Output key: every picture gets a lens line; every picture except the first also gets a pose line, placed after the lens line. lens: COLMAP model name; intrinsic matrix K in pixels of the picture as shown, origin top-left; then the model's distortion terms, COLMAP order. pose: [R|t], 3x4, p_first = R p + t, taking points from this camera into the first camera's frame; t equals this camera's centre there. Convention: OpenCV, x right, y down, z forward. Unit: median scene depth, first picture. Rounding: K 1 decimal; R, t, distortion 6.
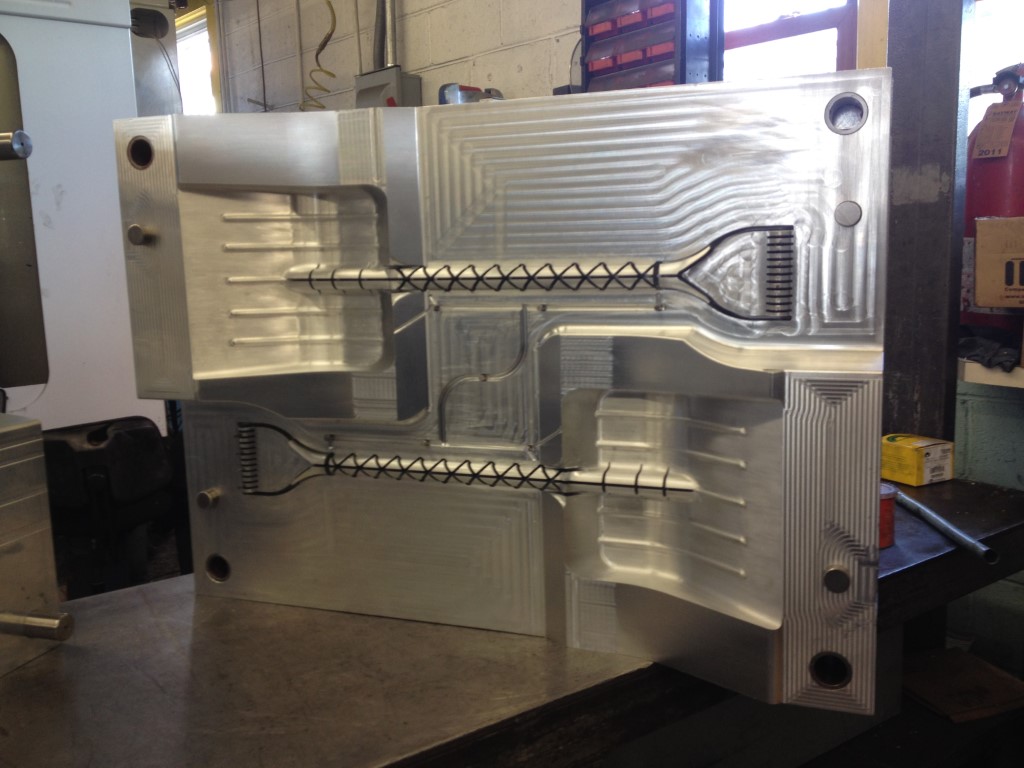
lens RADIAL K [[938.8, 0, 512.0], [0, 938.8, 384.0], [0, 0, 1]] dist [0.142635, -0.290276]
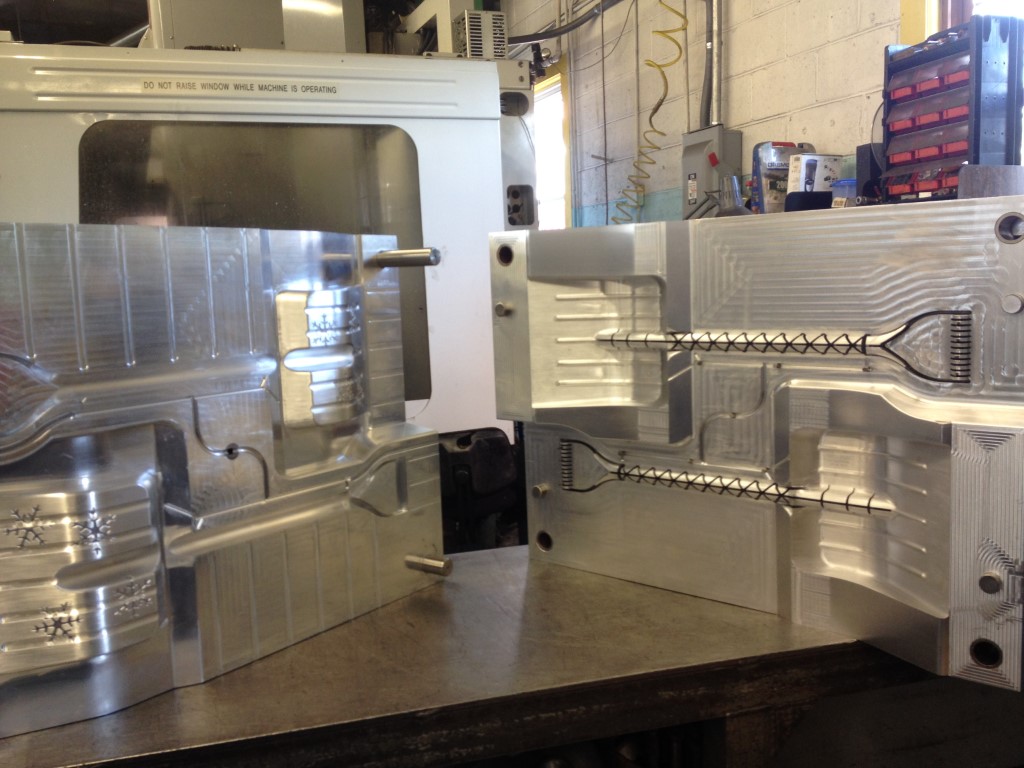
lens RADIAL K [[938.8, 0, 512.0], [0, 938.8, 384.0], [0, 0, 1]] dist [0.142635, -0.290276]
pose [[0.938056, 0.031224, -0.345073, 0.137510], [-0.037498, 0.999230, -0.011519, -0.024026], [0.344448, 0.023745, 0.938505, -0.379187]]
